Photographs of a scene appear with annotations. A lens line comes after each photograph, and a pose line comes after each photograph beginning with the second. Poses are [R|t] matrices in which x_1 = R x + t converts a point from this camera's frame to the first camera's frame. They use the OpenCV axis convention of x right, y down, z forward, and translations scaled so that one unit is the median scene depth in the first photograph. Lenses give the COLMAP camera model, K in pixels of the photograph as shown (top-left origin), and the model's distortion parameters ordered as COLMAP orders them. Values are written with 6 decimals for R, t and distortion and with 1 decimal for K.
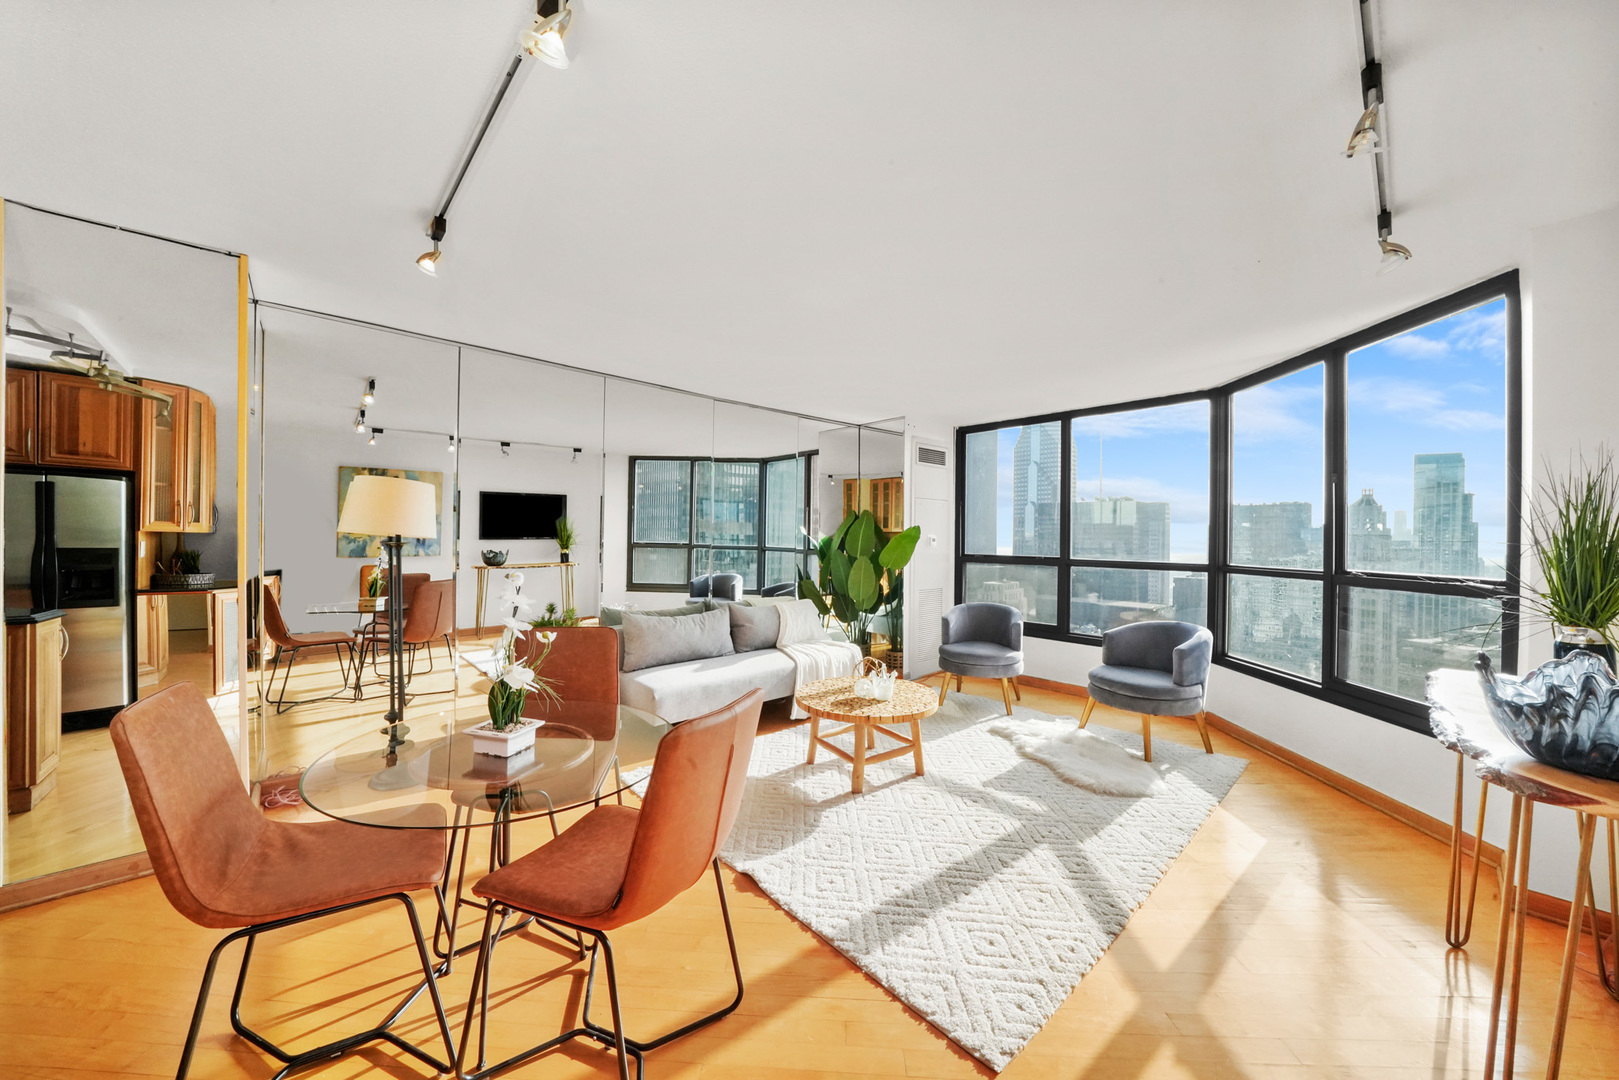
lens RADIAL K [[558.4, 0, 802.4], [0, 558.4, 540.2], [0, 0, 1]] dist [-0.023670, 0.000074]
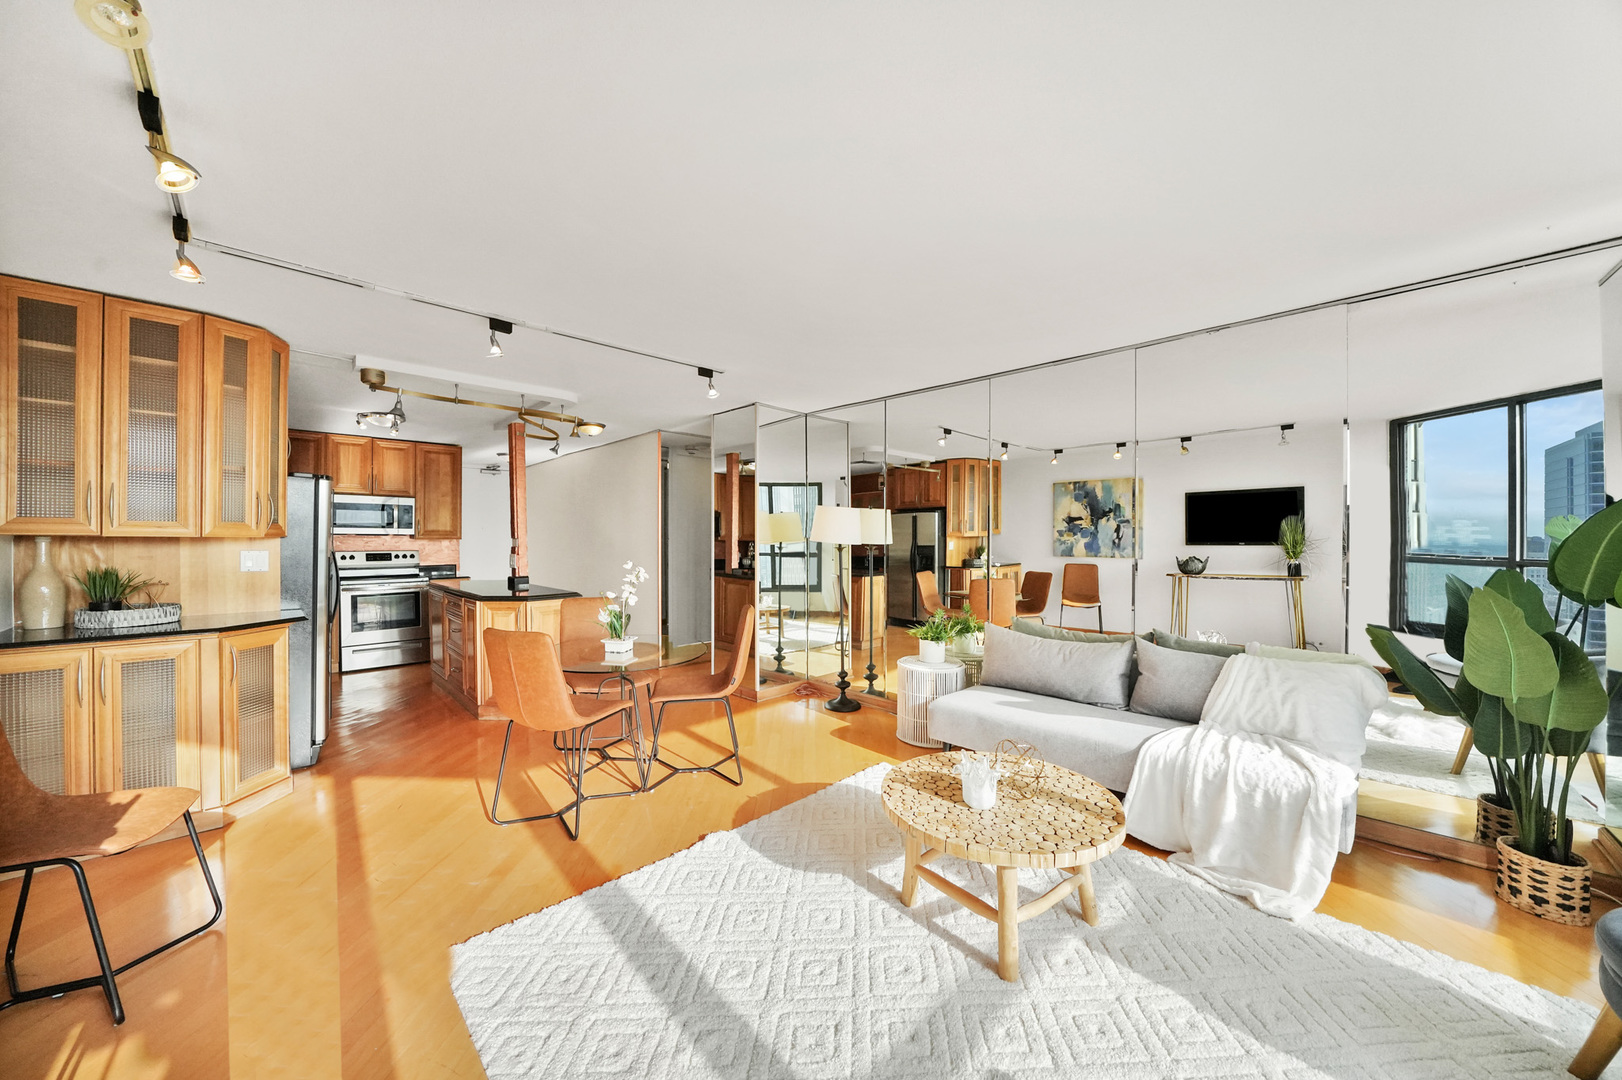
lens RADIAL K [[563.3, 0, 808.7], [0, 563.3, 540.6], [0, 0, 1]] dist [-0.026639, 0.001705]
pose [[0.047381, -0.010276, -0.998824, 0.625480], [-0.002677, 0.999942, -0.010414, 0.002207], [0.998873, 0.003168, 0.047350, 0.655247]]
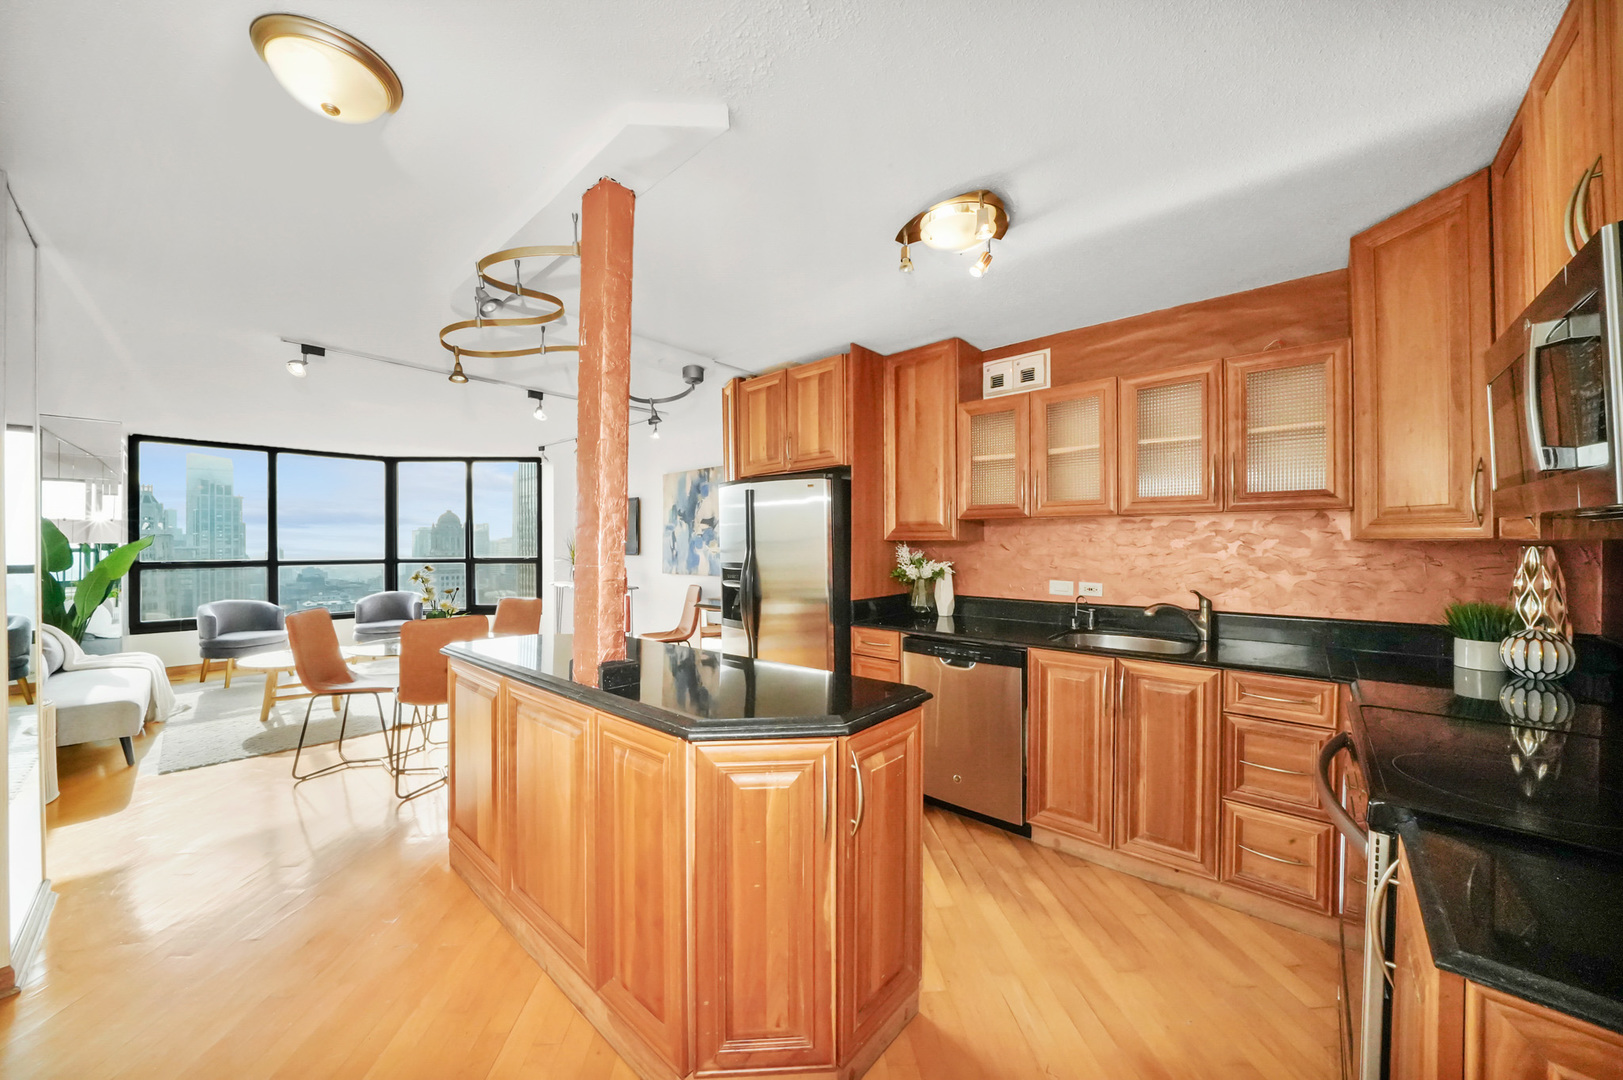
lens RADIAL K [[563.7, 0, 809.2], [0, 563.7, 540.6], [0, 0, 1]] dist [-0.026639, 0.001705]
pose [[-0.120745, -0.007044, 0.992659, -1.246522], [0.006300, 0.999949, 0.007862, -0.020584], [-0.992664, 0.007203, -0.120694, -0.105380]]
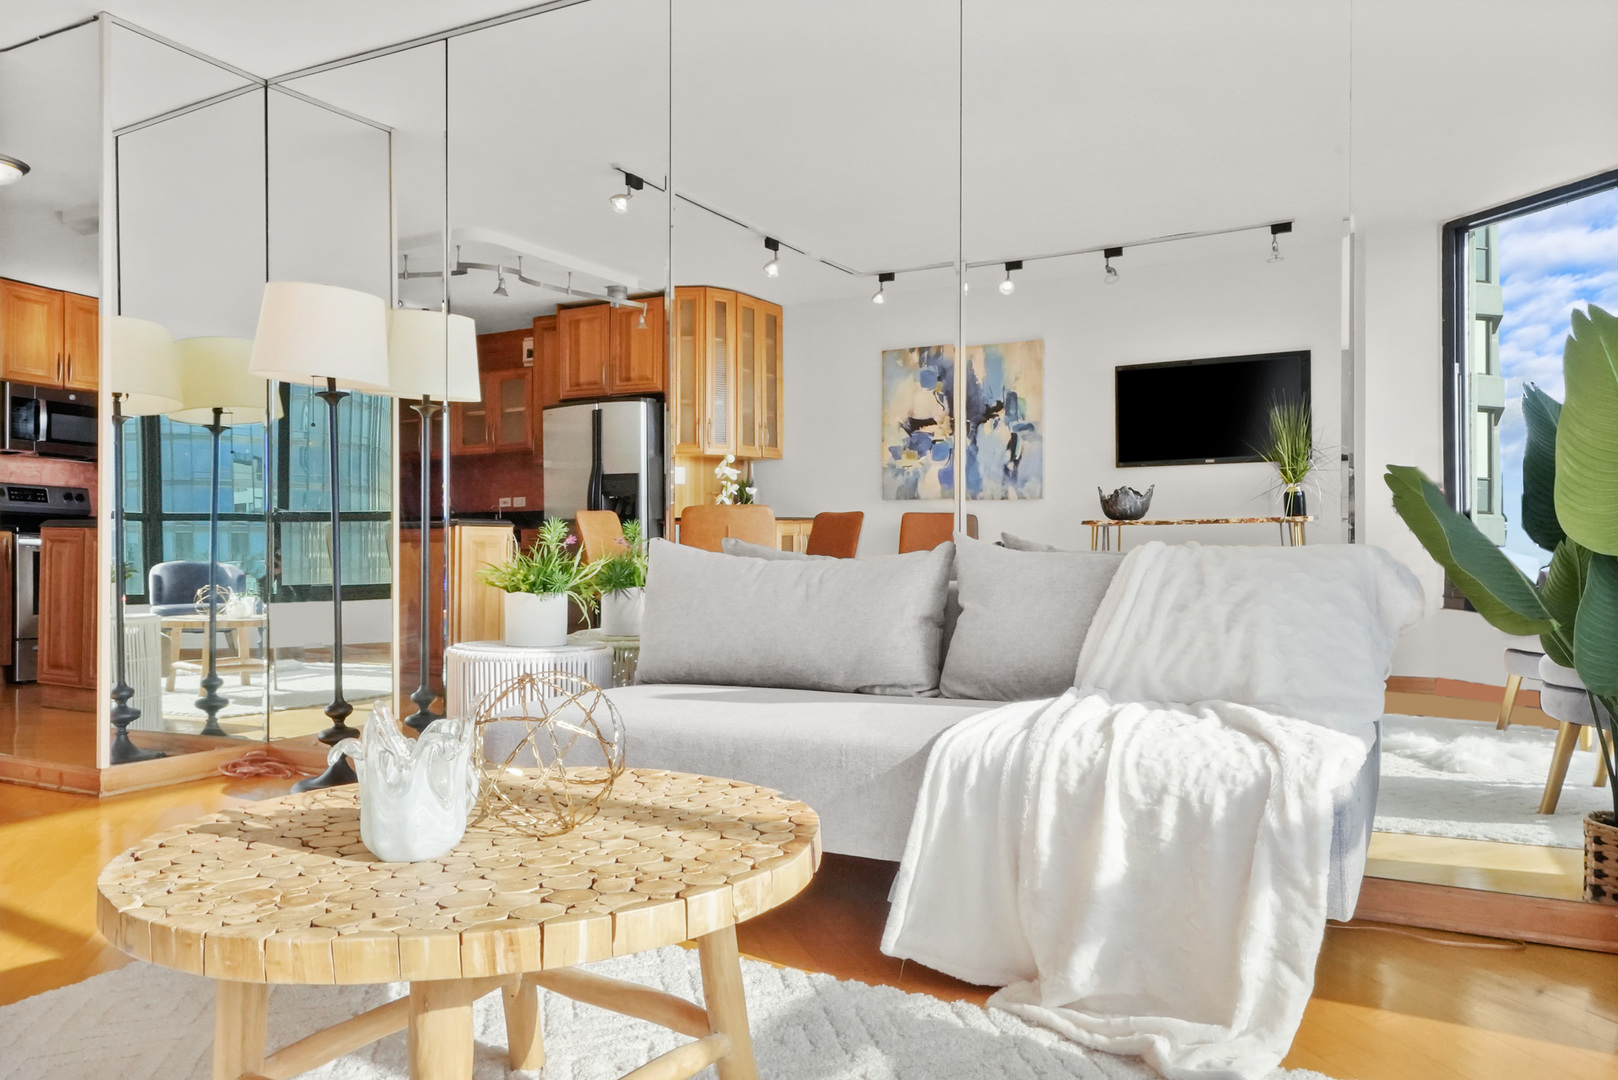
lens RADIAL K [[1140.0, 0, 811.8], [0, 1140.0, 540.4], [0, 0, 1]] dist [0.031438, -0.039236]
pose [[0.343978, -0.017393, -0.938817, 0.493455], [0.001391, 0.999837, -0.018014, 0.148033], [0.938977, 0.004891, 0.343946, 0.828702]]
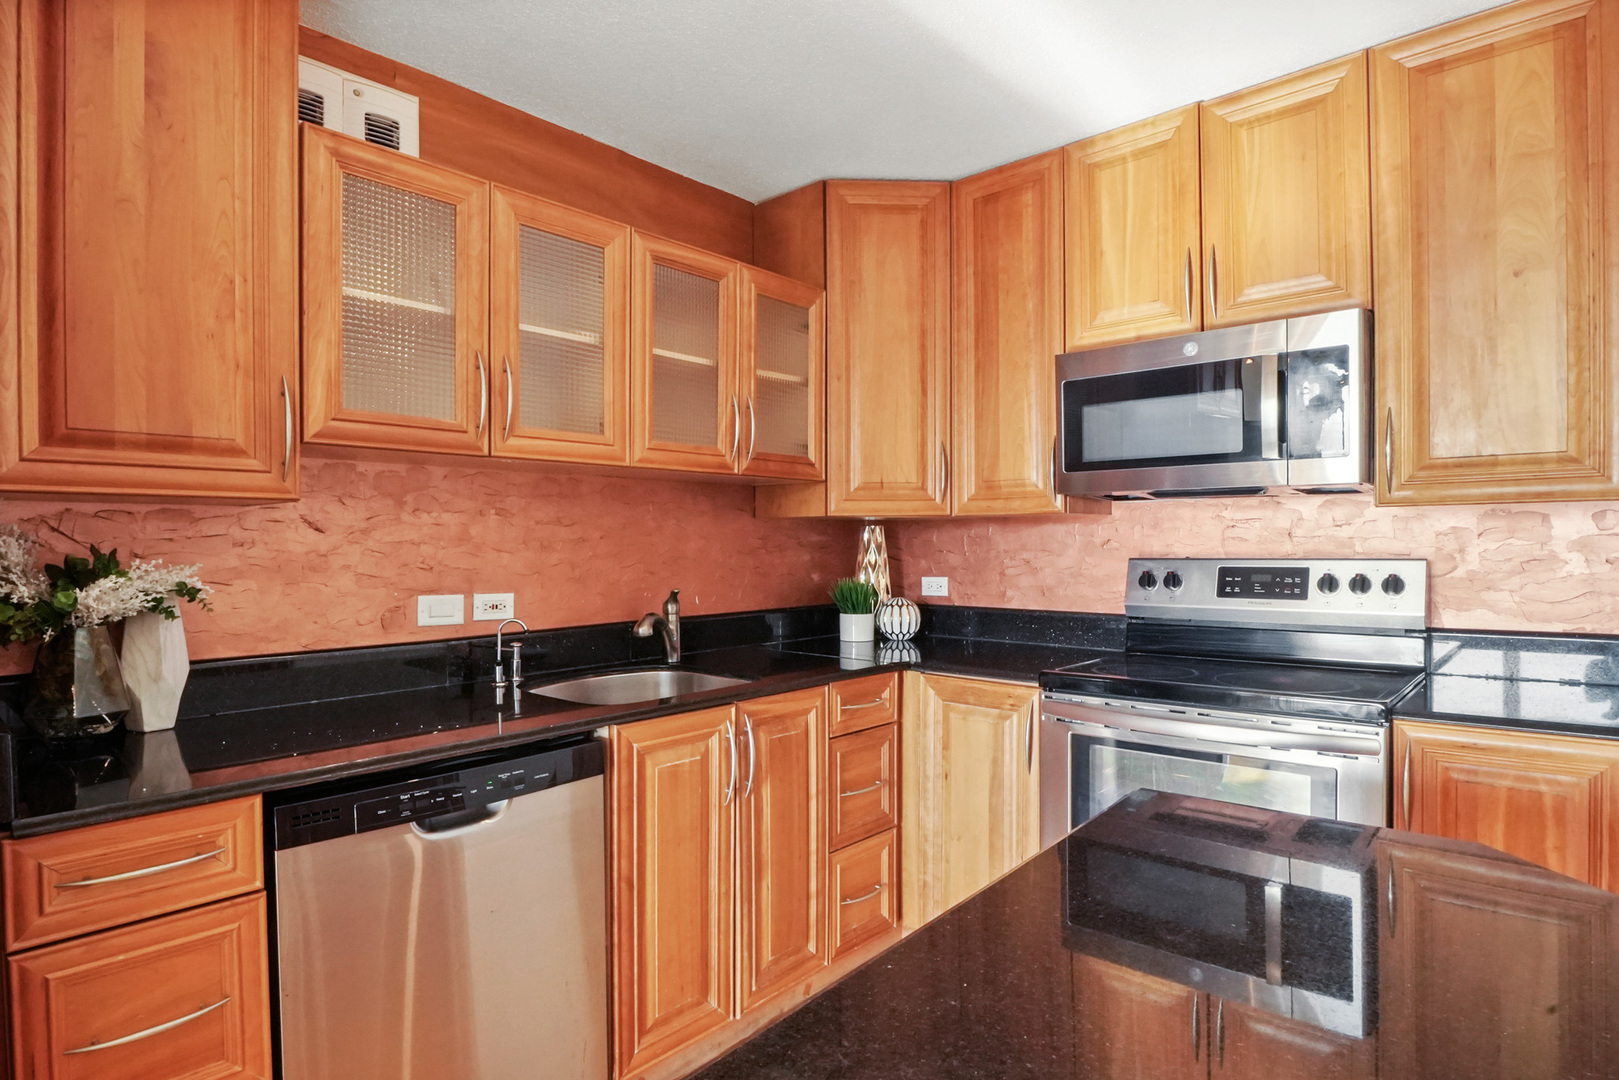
lens RADIAL K [[873.1, 0, 811.2], [0, 873.1, 550.7], [0, 0, 1]] dist [-0.013703, -0.000031]
pose [[-0.993508, -0.001687, -0.113753, -0.682768], [-0.003342, 0.999891, 0.014363, 0.005069], [0.113717, 0.014650, -0.993405, 0.061840]]
